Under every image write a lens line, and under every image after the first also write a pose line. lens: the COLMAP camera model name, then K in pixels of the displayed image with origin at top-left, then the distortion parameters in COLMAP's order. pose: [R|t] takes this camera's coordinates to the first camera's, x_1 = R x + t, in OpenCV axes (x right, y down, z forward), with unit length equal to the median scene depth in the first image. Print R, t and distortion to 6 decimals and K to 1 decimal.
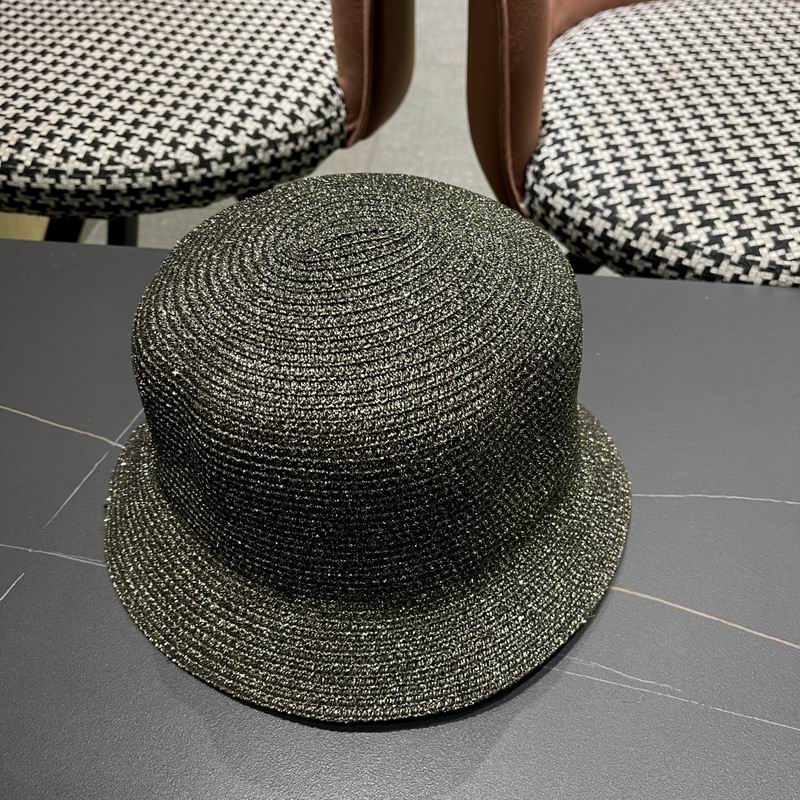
lens RADIAL K [[840.9, 0, 411.3], [0, 840.9, 412.1], [0, 0, 1]] dist [0.009931, 0.000000]
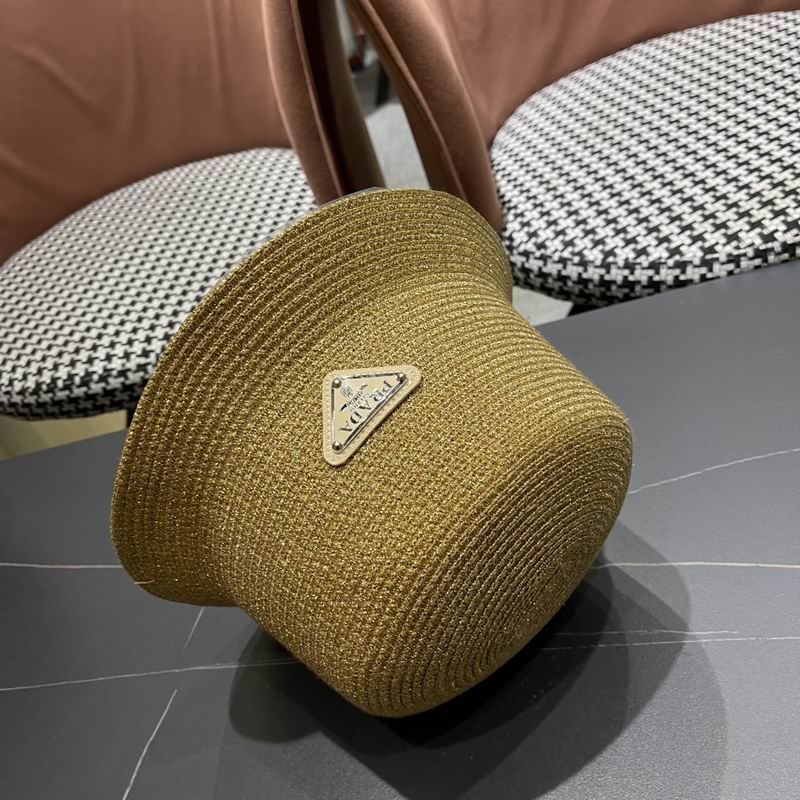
lens RADIAL K [[840.9, 0, 393.2], [0, 840.9, 400.2], [0, 0, 1]] dist [0.009931, 0.000000]
pose [[0.950148, -0.296780, -0.095607, 0.045982], [0.280672, 0.947642, -0.152306, 0.044077], [0.135803, 0.117879, 0.983698, -0.121220]]
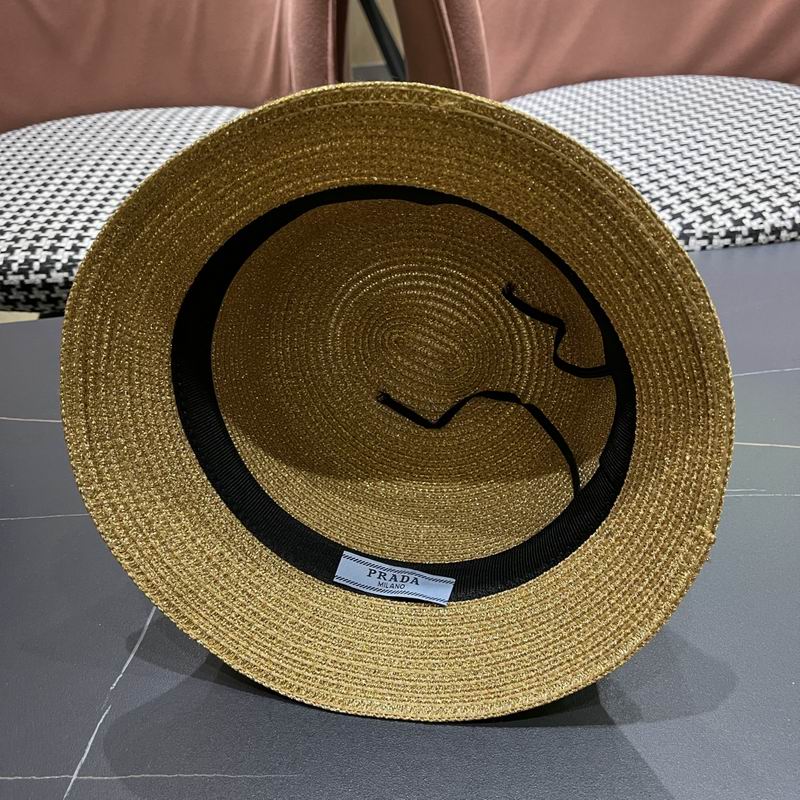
lens RADIAL K [[840.9, 0, 400.5], [0, 840.9, 405.4], [0, 0, 1]] dist [0.009931, 0.000000]
pose [[0.975279, -0.167839, 0.143742, -0.209415], [0.193470, 0.962843, -0.188424, 0.192874], [-0.106776, 0.211576, 0.971512, -0.107478]]
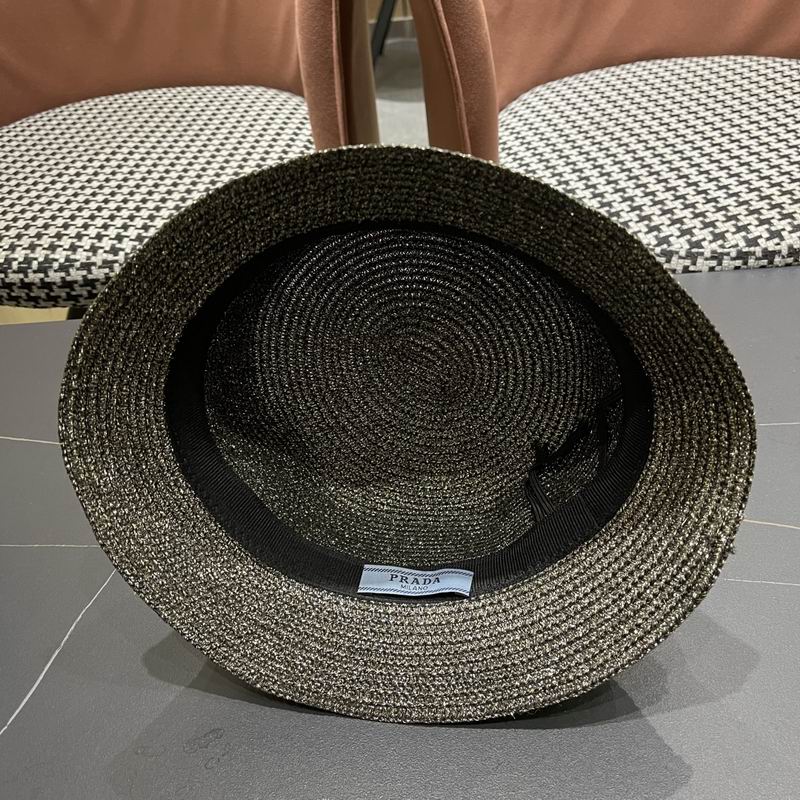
lens RADIAL K [[840.9, 0, 407.6], [0, 840.9, 410.3], [0, 0, 1]] dist [0.009931, 0.000000]
pose [[0.991075, -0.130458, 0.027413, -0.047297], [0.133002, 0.981579, -0.137158, 0.123871], [-0.009015, 0.139580, 0.990170, -0.108023]]
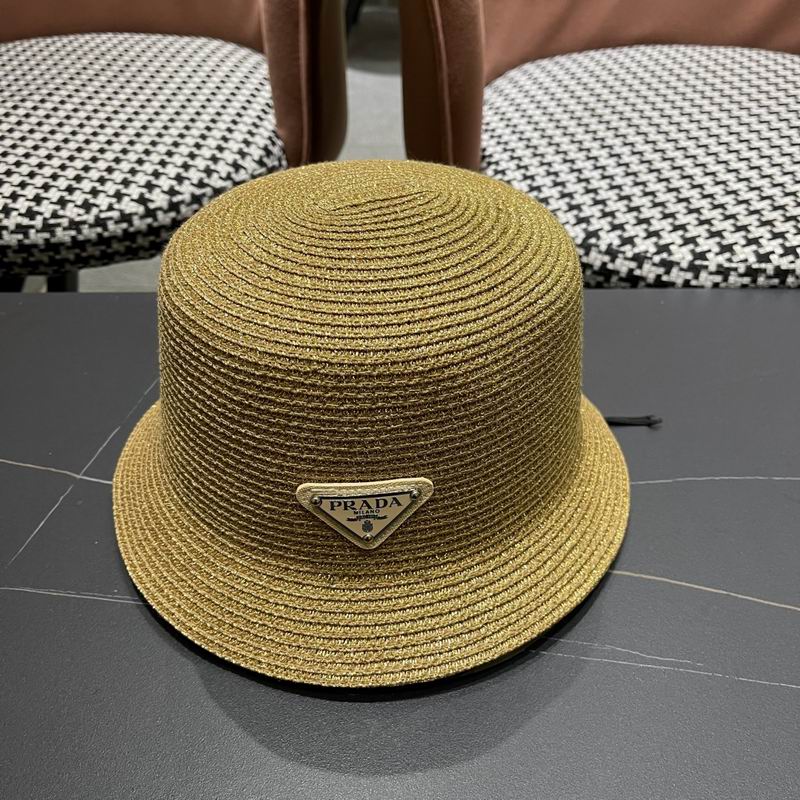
lens RADIAL K [[840.9, 0, 398.6], [0, 840.9, 412.4], [0, 0, 1]] dist [0.009931, 0.000000]
pose [[0.995027, -0.070369, 0.070492, -0.040879], [0.077655, 0.991265, -0.106595, 0.068812], [-0.062376, 0.111539, 0.991801, 0.021076]]
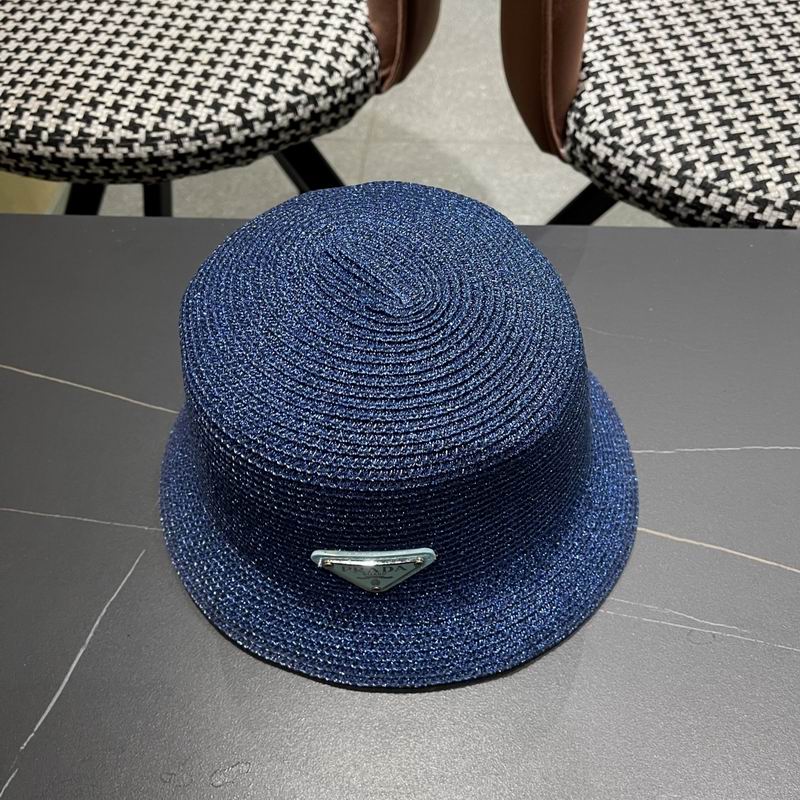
lens RADIAL K [[840.9, 0, 410.4], [0, 840.9, 414.4], [0, 0, 1]] dist [0.009931, 0.000000]
pose [[0.998891, -0.046632, -0.006441, -0.061159], [0.047070, 0.991466, 0.121573, -0.064863], [0.000717, -0.121741, 0.992562, -0.045896]]
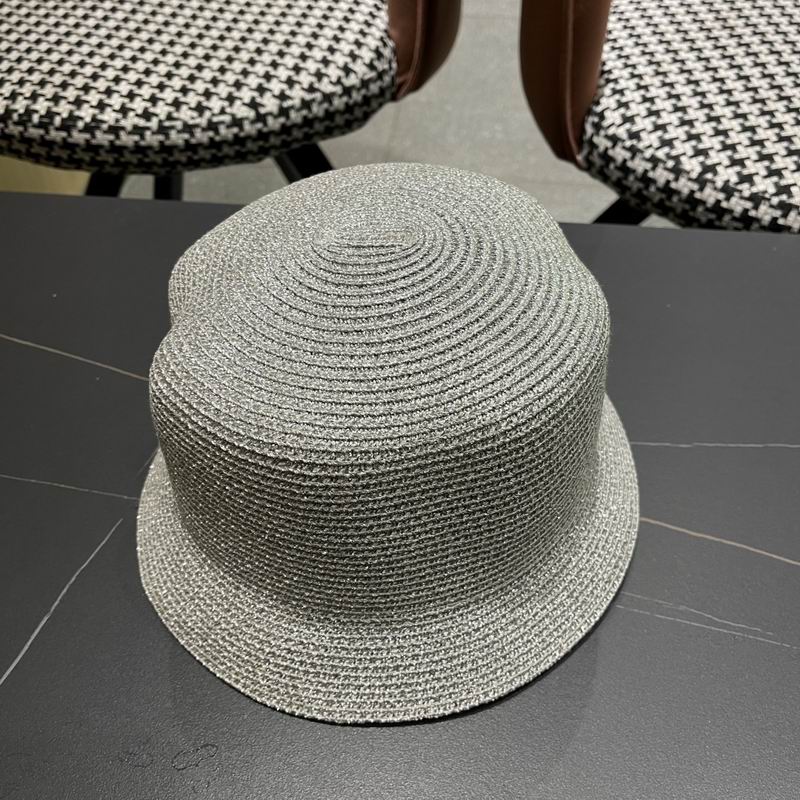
lens RADIAL K [[840.9, 0, 393.5], [0, 840.9, 407.6], [0, 0, 1]] dist [0.009931, 0.000000]
pose [[0.999639, -0.000897, -0.026863, -0.062144], [0.002018, 0.999127, 0.041738, 0.007688], [0.026802, -0.041777, 0.998767, -0.011220]]
